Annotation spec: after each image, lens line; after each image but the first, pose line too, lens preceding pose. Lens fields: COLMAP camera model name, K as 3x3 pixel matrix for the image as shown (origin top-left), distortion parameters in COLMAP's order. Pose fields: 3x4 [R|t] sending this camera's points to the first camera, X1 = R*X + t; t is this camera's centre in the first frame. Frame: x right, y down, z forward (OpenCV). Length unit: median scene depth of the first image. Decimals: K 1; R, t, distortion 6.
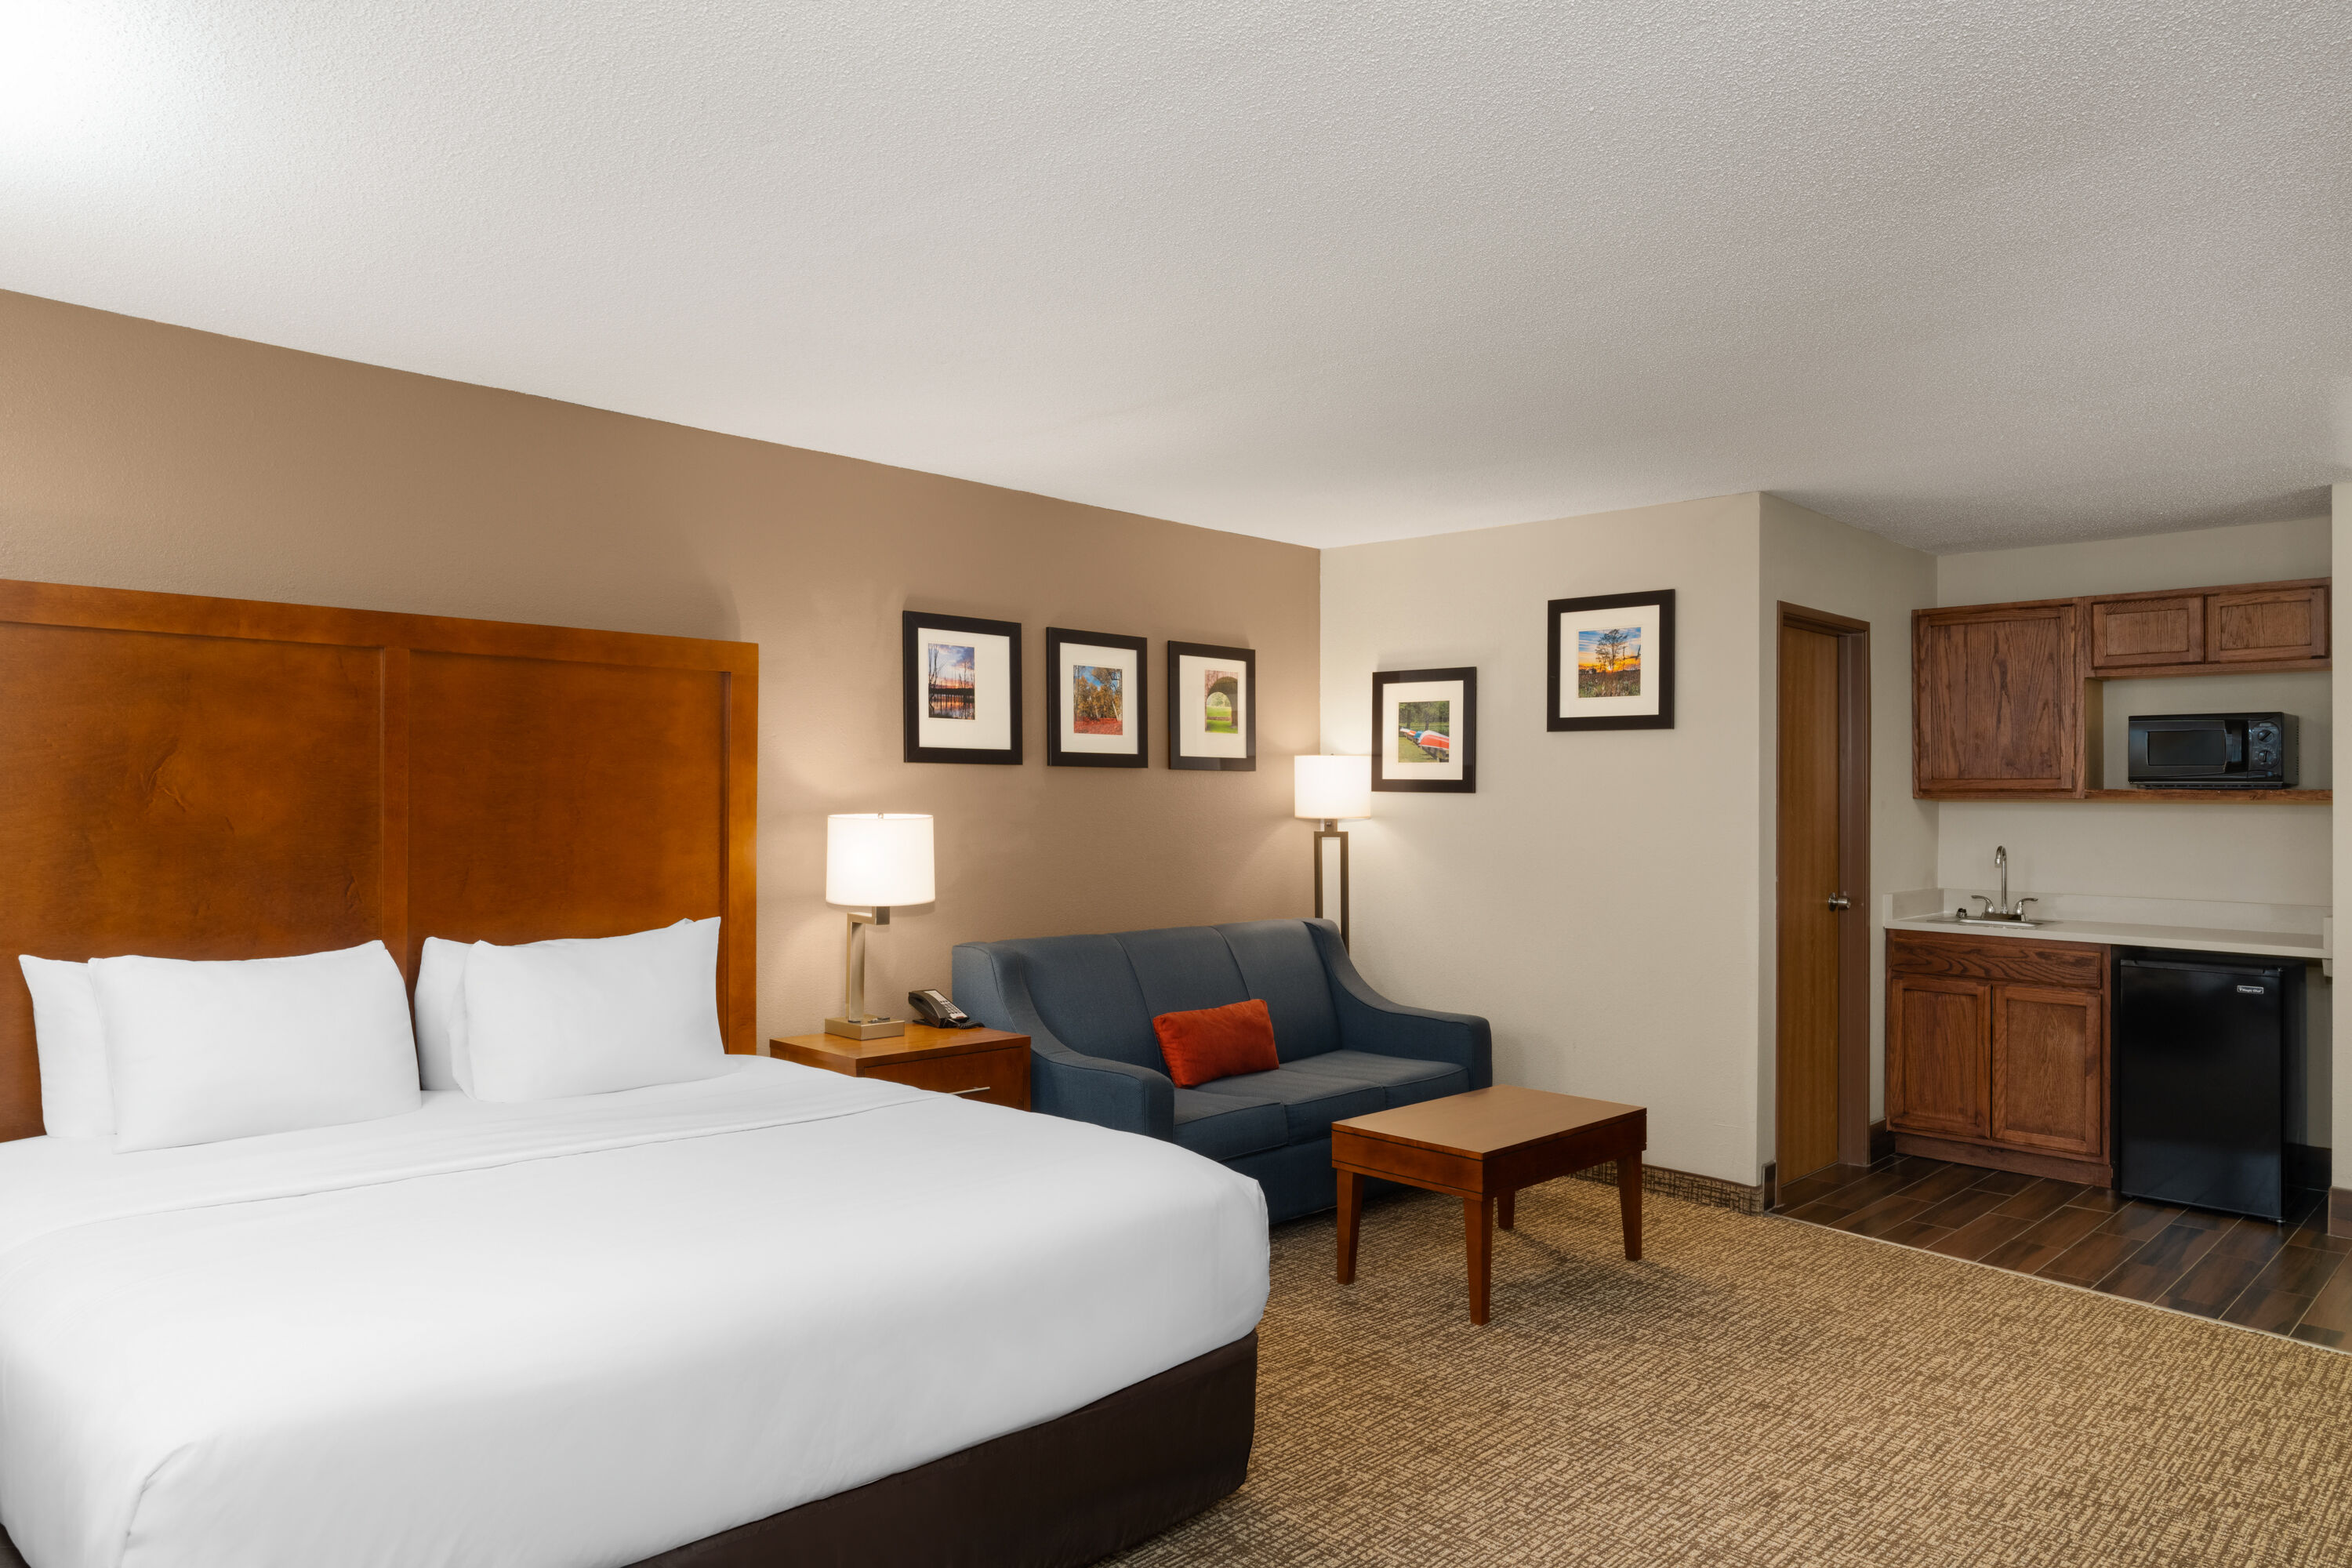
lens RADIAL K [[1518.5, 0, 1176.0], [0, 1518.5, 784.0], [0, 0, 1]] dist [0.001456, 0.000120]
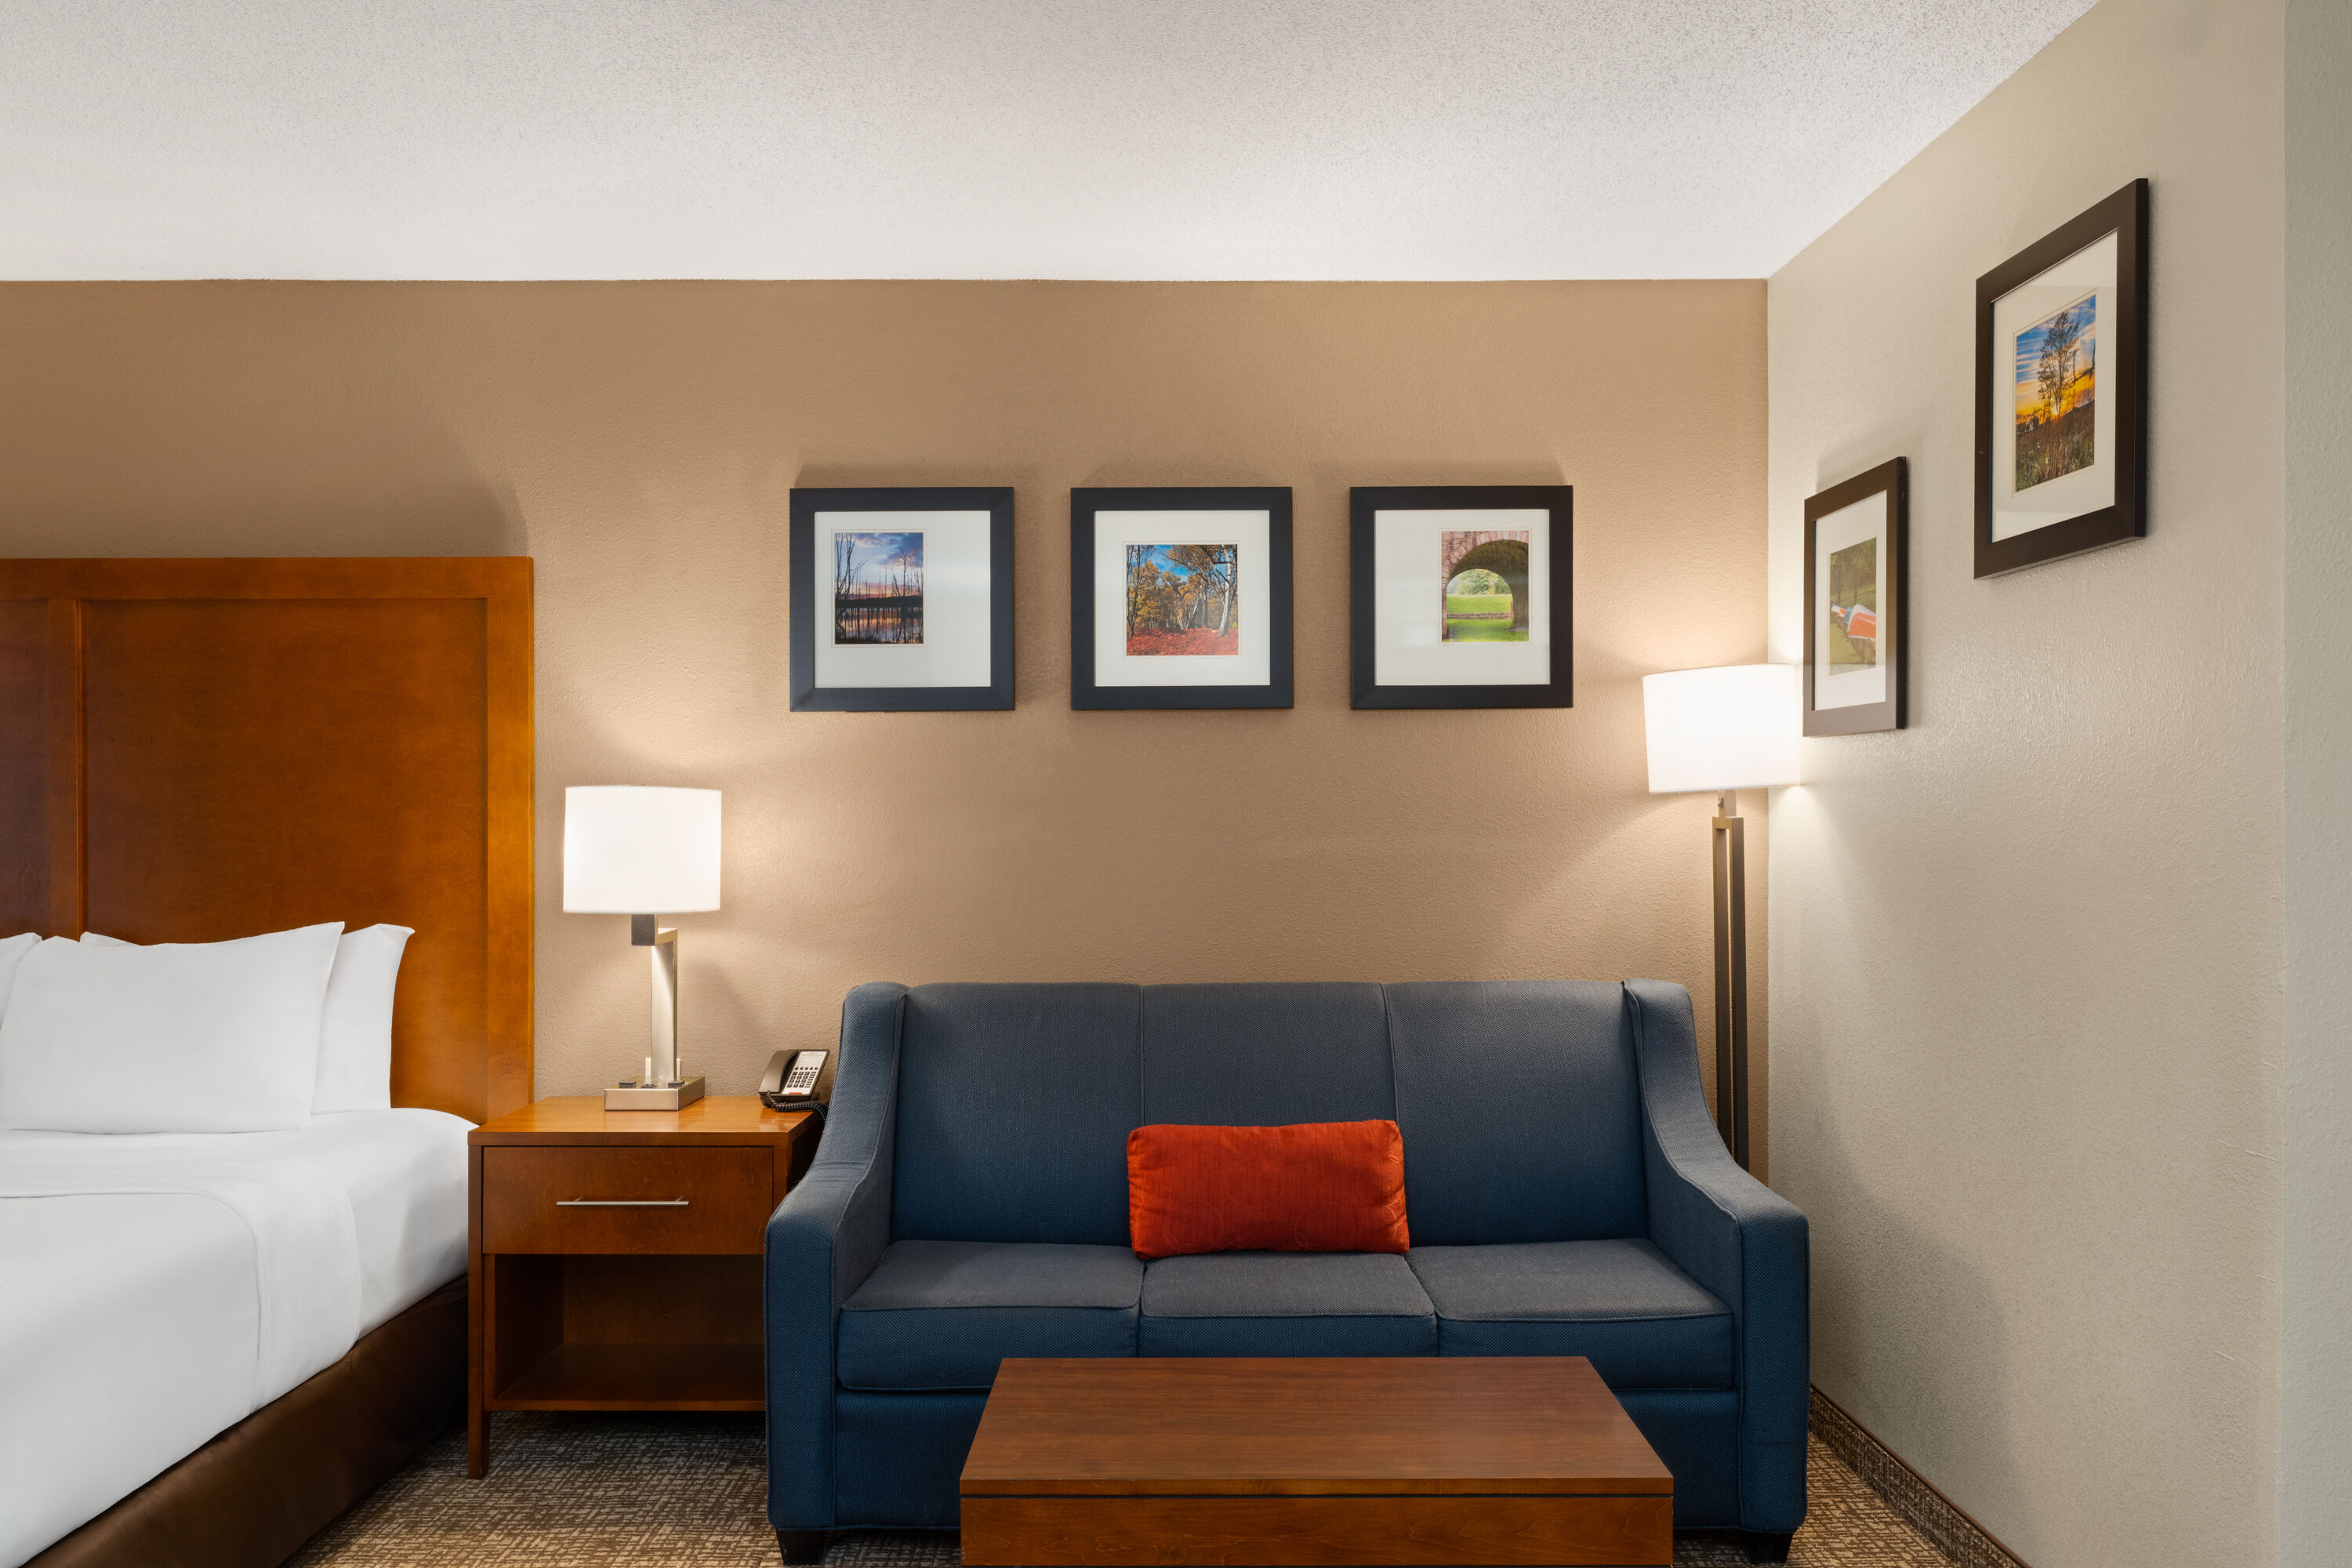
lens RADIAL K [[1848.0, 0, 1172.6], [0, 1848.0, 812.2], [0, 0, 1]] dist [-0.007701, -0.000134]
pose [[0.709153, -0.008690, -0.705001, 0.492758], [0.016846, 0.999847, 0.004621, 0.027840], [0.704853, -0.015153, 0.709191, 0.501155]]
